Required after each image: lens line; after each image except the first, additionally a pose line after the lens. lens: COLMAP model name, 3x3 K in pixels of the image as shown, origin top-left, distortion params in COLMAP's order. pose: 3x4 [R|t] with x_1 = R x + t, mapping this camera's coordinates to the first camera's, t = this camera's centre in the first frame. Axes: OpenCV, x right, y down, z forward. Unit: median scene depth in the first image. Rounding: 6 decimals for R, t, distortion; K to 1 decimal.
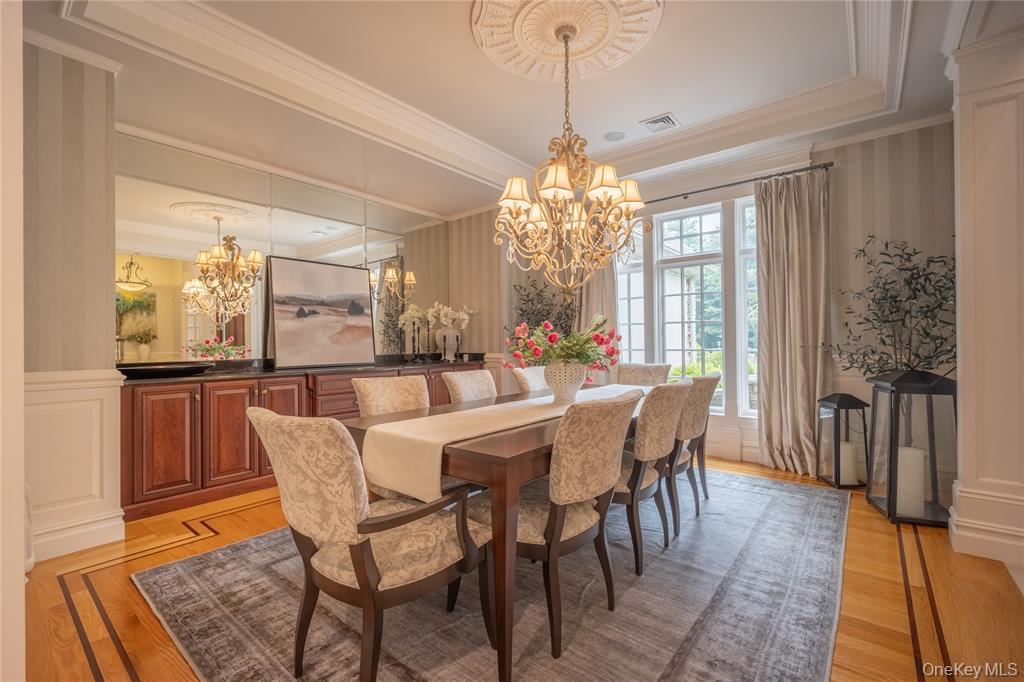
lens RADIAL K [[447.2, 0, 510.5], [0, 447.2, 339.6], [0, 0, 1]] dist [-0.008977, 0.001526]
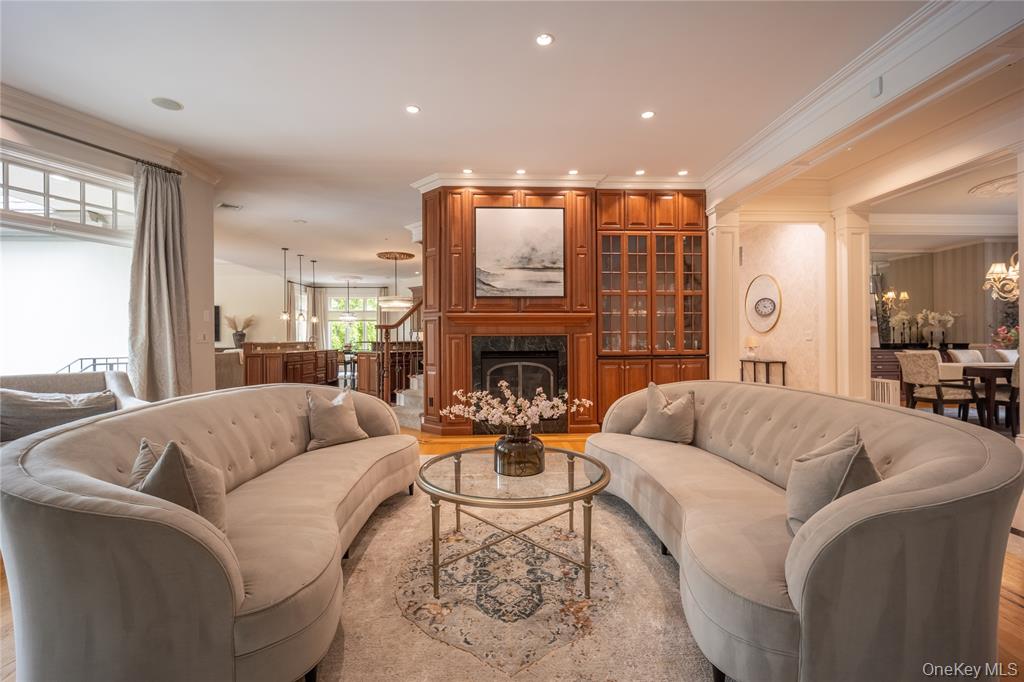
lens RADIAL K [[447.2, 0, 511.6], [0, 447.2, 340.2], [0, 0, 1]] dist [-0.008977, 0.001526]
pose [[0.674027, 0.009545, -0.738645, 0.005970], [0.002590, 0.999880, 0.015284, -0.005613], [0.738702, -0.012215, 0.673922, -1.080135]]
